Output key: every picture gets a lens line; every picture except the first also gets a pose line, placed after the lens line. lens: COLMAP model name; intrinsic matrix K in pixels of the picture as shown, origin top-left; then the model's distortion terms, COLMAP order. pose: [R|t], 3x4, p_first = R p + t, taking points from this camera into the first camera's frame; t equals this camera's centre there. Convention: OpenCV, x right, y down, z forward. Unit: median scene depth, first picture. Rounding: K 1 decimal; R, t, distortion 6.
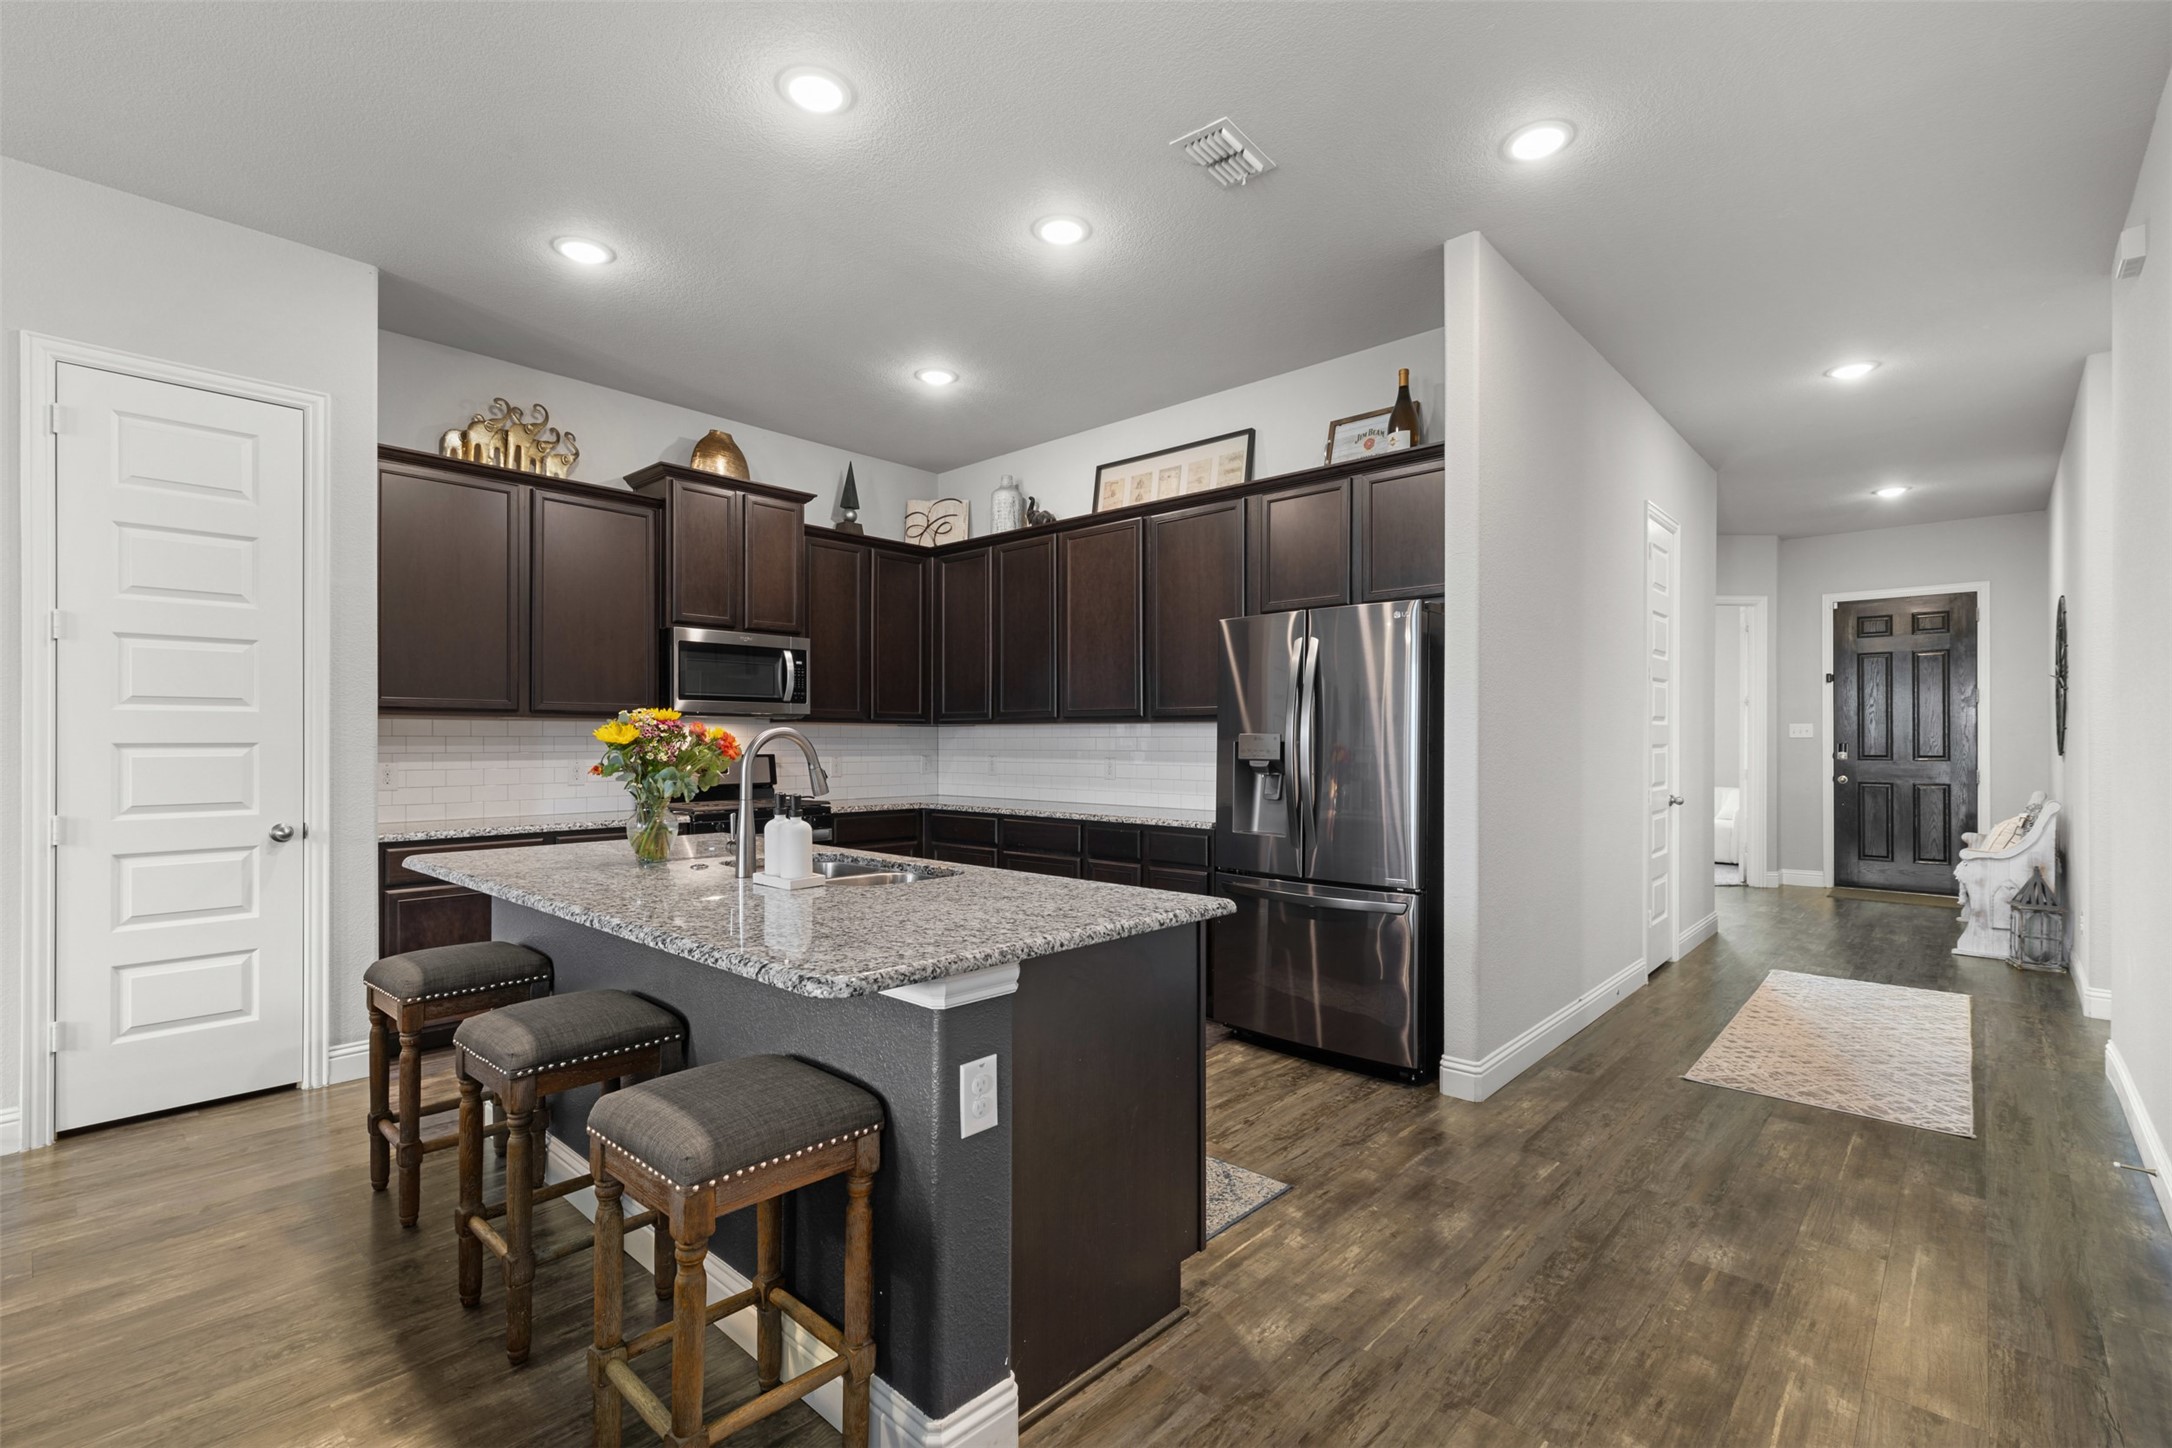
lens RADIAL K [[976.2, 0, 1078.8], [0, 976.2, 733.2], [0, 0, 1]] dist [0.007316, -0.001086]
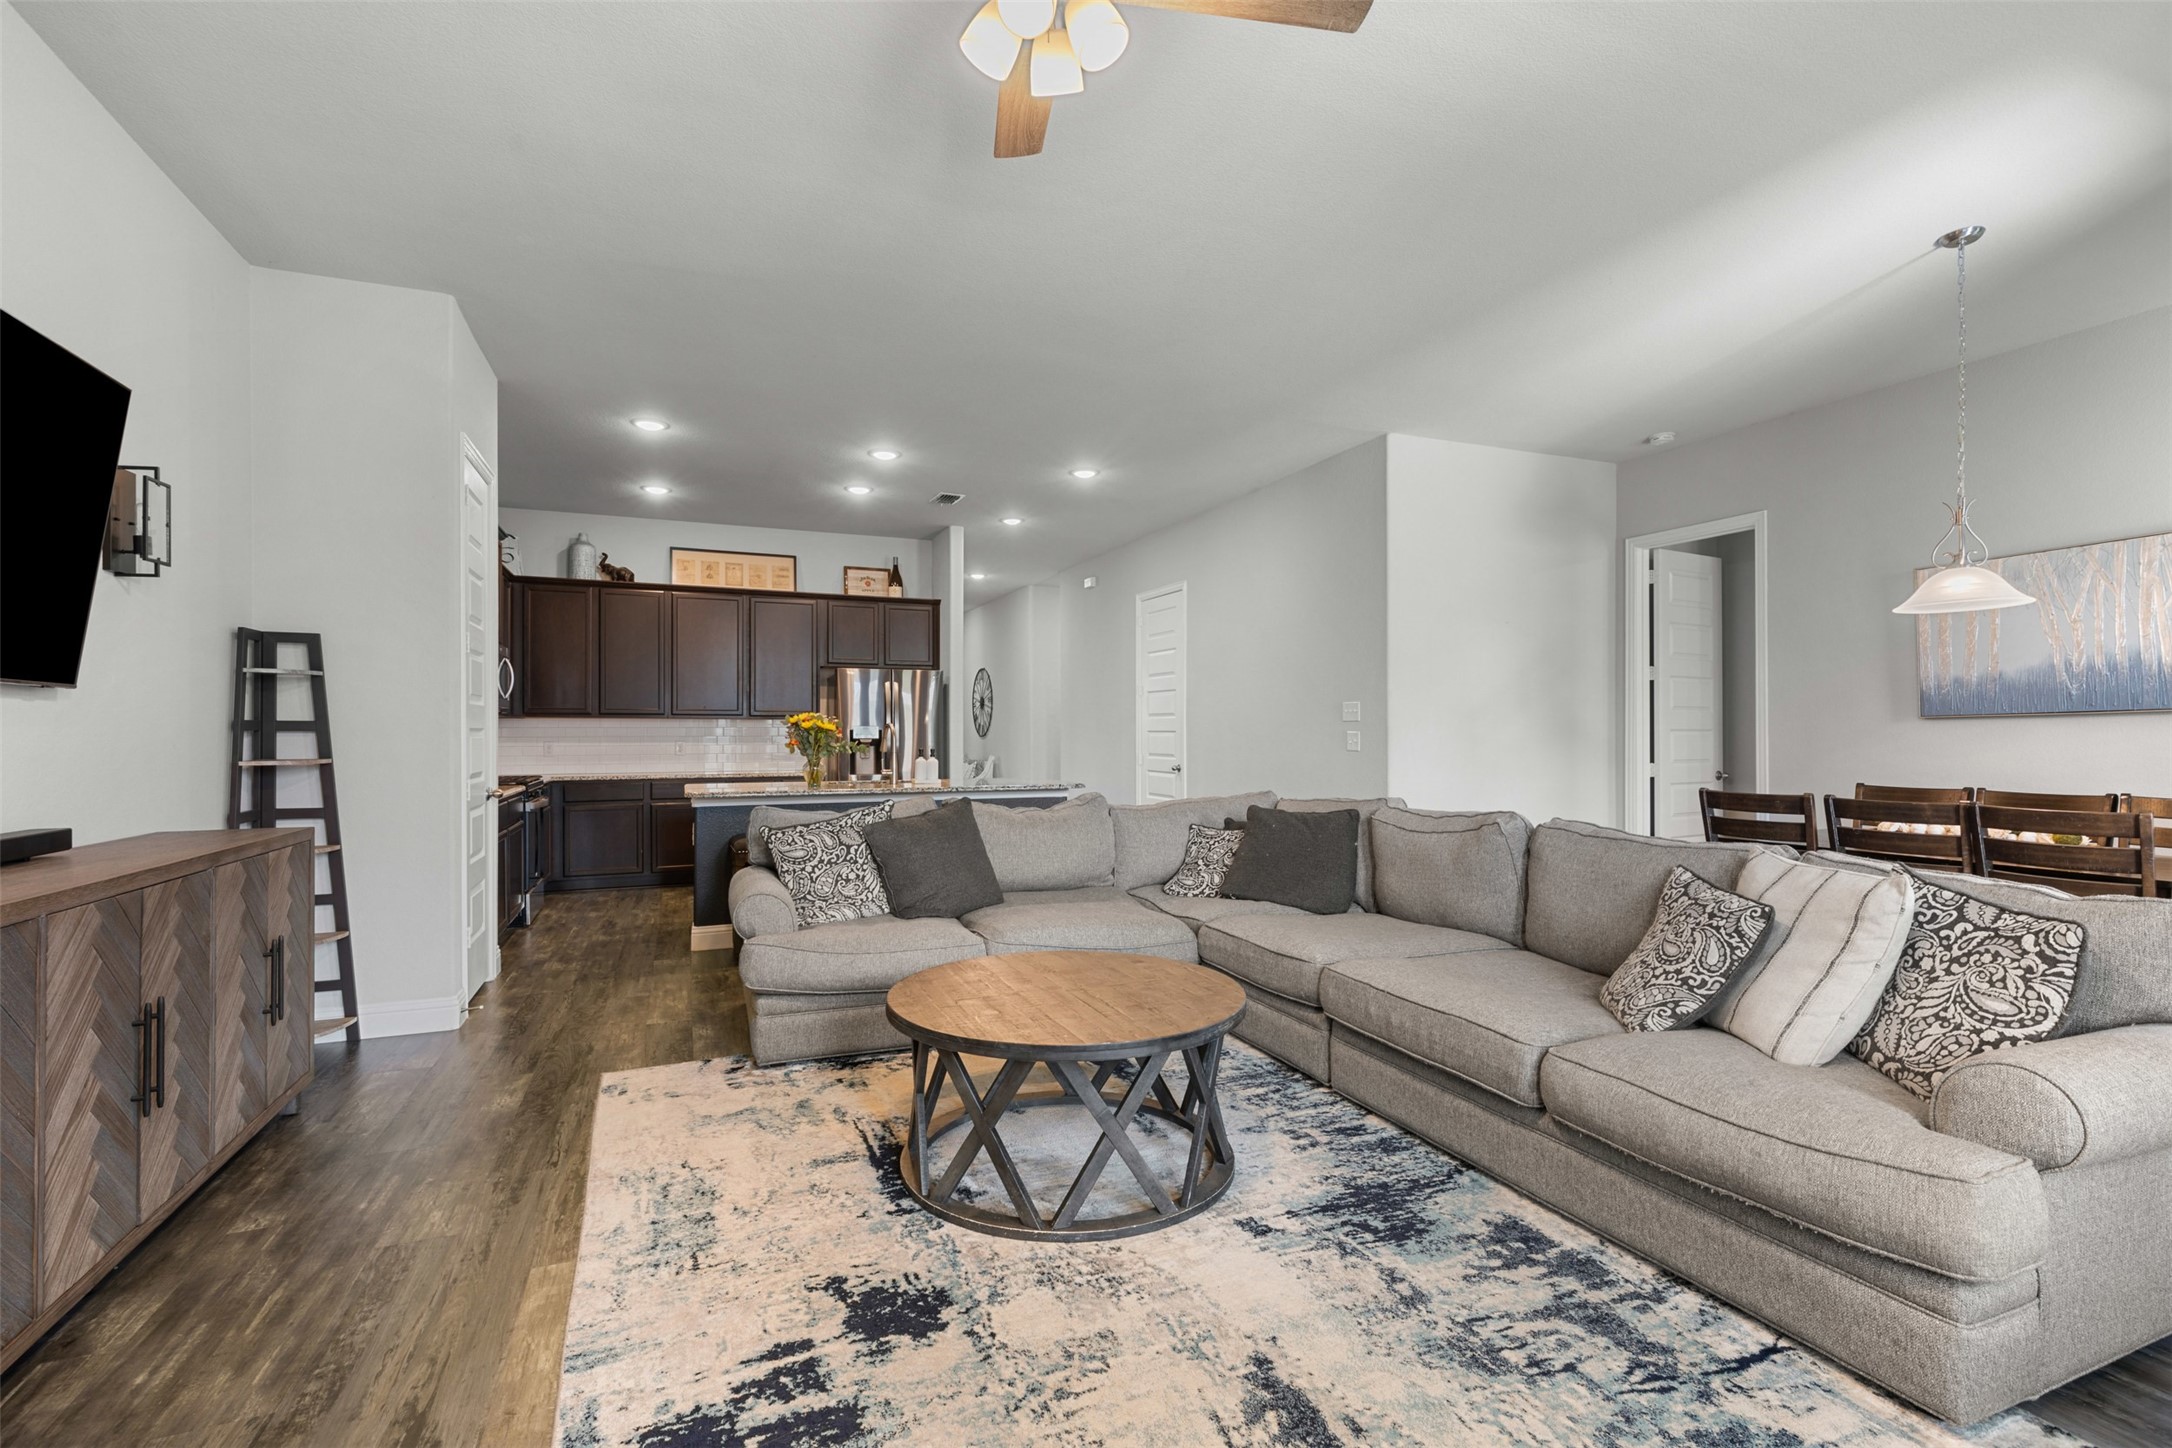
lens RADIAL K [[976.2, 0, 1113.2], [0, 976.2, 725.4], [0, 0, 1]] dist [0.007316, -0.001086]
pose [[0.405797, 0.006322, 0.913941, -1.229621], [-0.004408, 0.999978, -0.004960, 0.005751], [-0.913953, -0.002016, 0.405816, -0.261492]]
